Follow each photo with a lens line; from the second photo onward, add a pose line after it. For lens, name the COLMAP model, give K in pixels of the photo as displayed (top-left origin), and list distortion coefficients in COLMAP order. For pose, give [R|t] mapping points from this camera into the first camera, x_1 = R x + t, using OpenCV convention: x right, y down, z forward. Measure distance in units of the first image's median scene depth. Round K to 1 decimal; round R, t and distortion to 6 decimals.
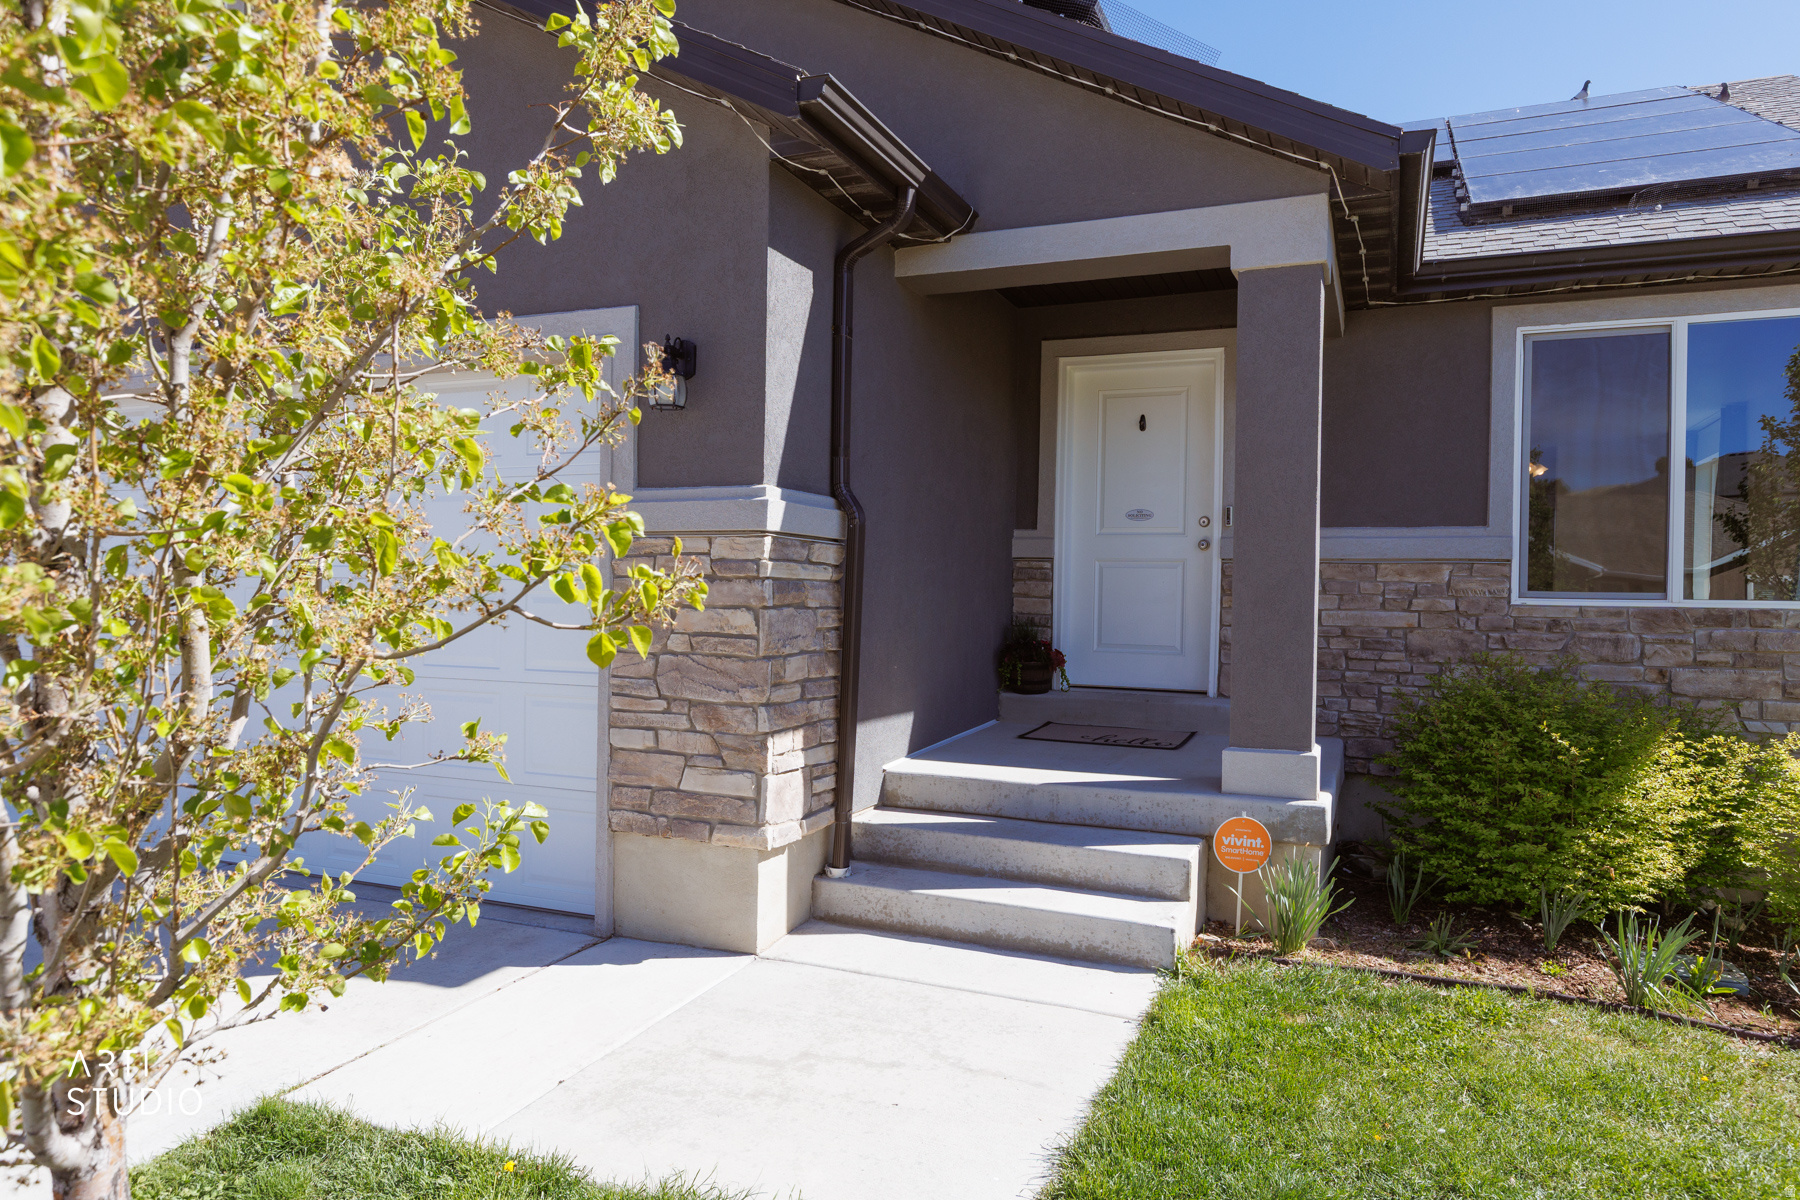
lens RADIAL K [[1131.4, 0, 905.0], [0, 1131.4, 561.2], [0, 0, 1]] dist [-0.000977, -0.000683]
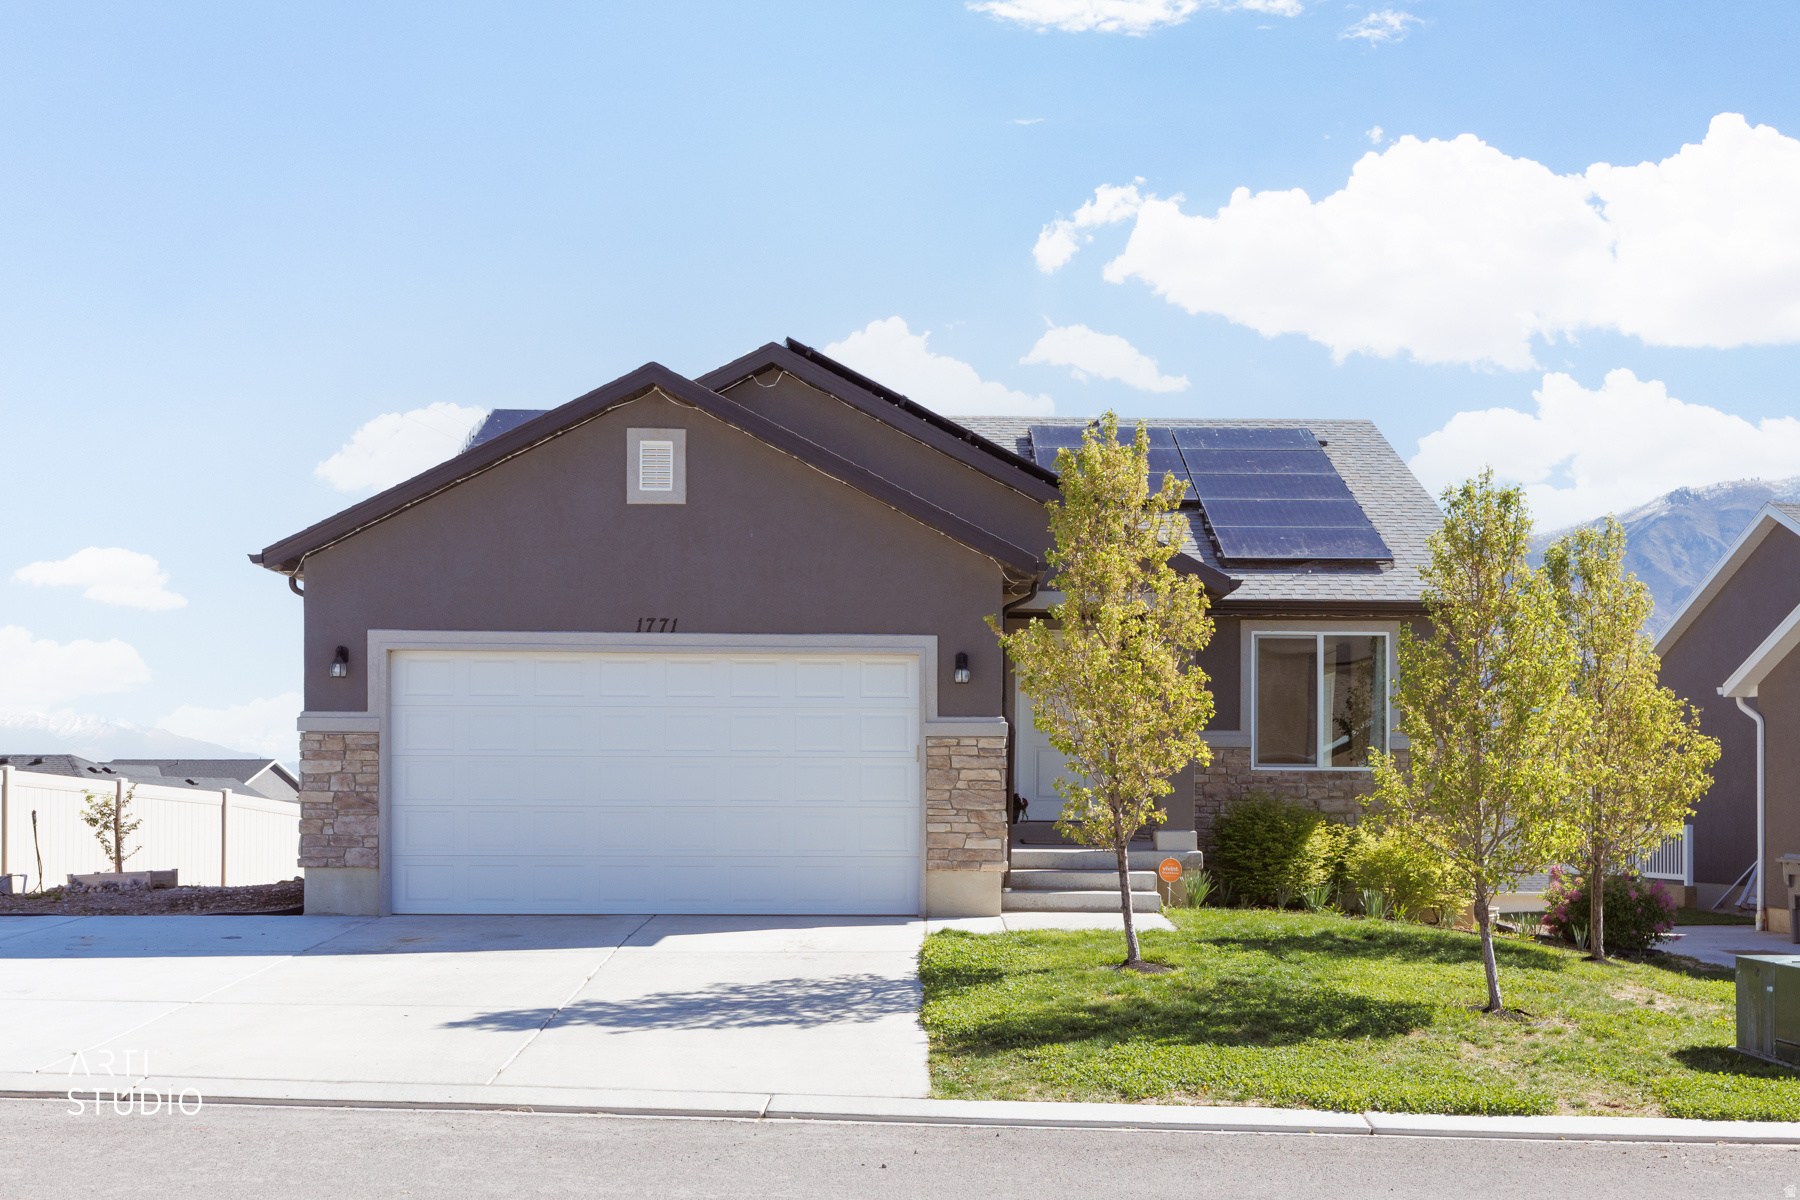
lens RADIAL K [[1843.6, 0, 901.8], [0, 1843.6, 611.7], [0, 0, 1]] dist [0.014776, 0.000000]
pose [[0.922988, 0.030205, 0.383642, -1.609494], [-0.004891, 0.997755, -0.066788, -0.025259], [-0.384799, 0.059769, 0.921063, -2.219199]]
